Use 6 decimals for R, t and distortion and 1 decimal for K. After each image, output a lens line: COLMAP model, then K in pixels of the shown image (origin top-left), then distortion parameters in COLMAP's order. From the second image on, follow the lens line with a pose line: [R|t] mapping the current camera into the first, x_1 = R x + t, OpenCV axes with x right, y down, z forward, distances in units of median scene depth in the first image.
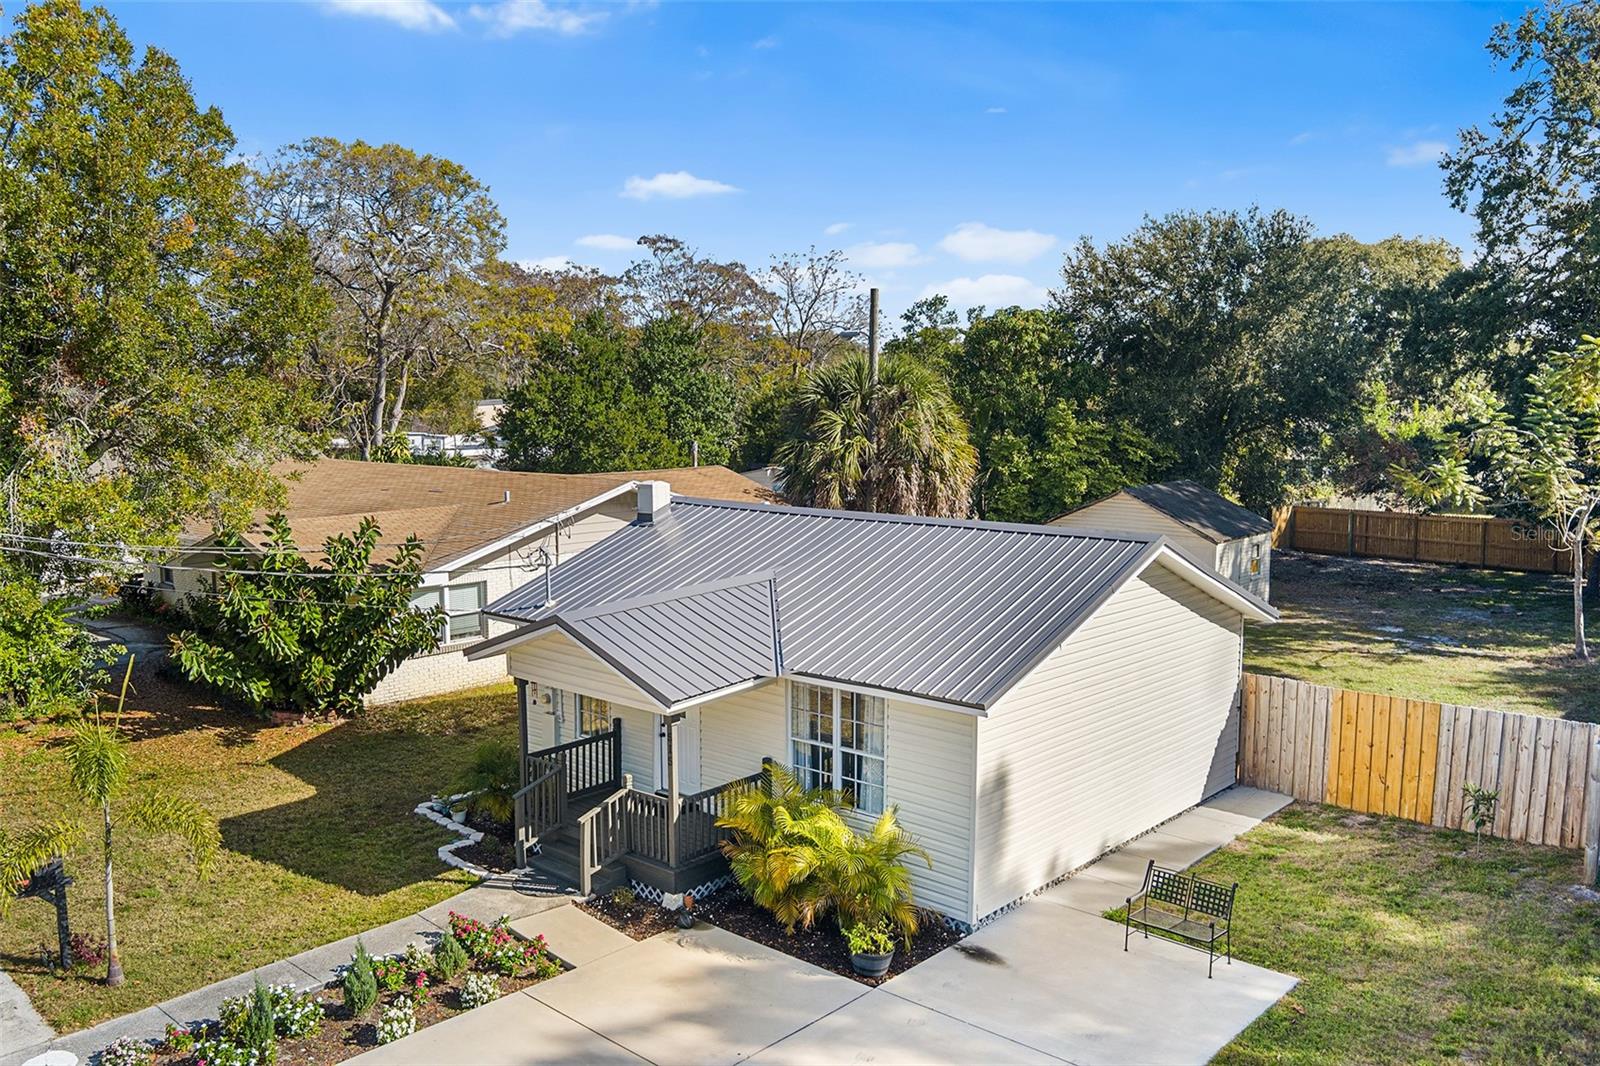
lens RADIAL K [[1295.7, 0, 800.0], [0, 1295.7, 533.0], [0, 0, 1]] dist [-0.076503, 0.033690]
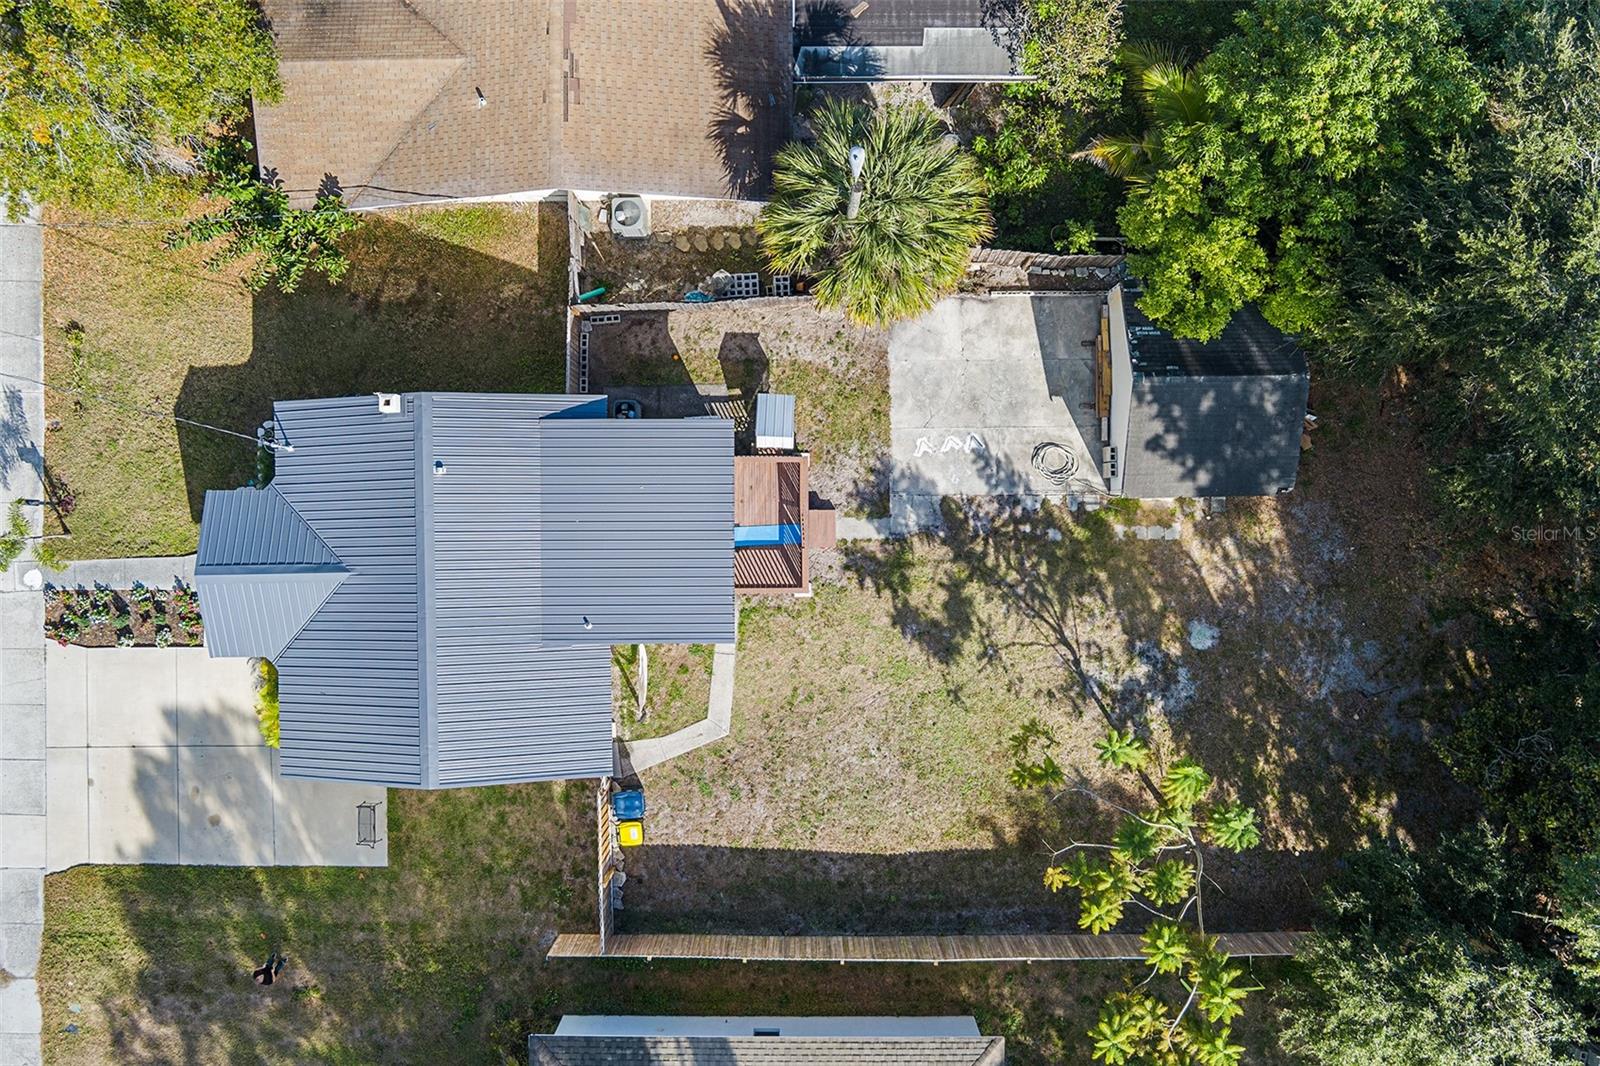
lens RADIAL K [[1295.7, 0, 800.0], [0, 1295.7, 533.0], [0, 0, 1]] dist [-0.076503, 0.033690]
pose [[0.674756, 0.738040, 0.001357, 0.347330], [-0.083345, 0.074371, 0.993742, -1.776993], [0.733320, -0.670646, 0.111694, 1.362318]]
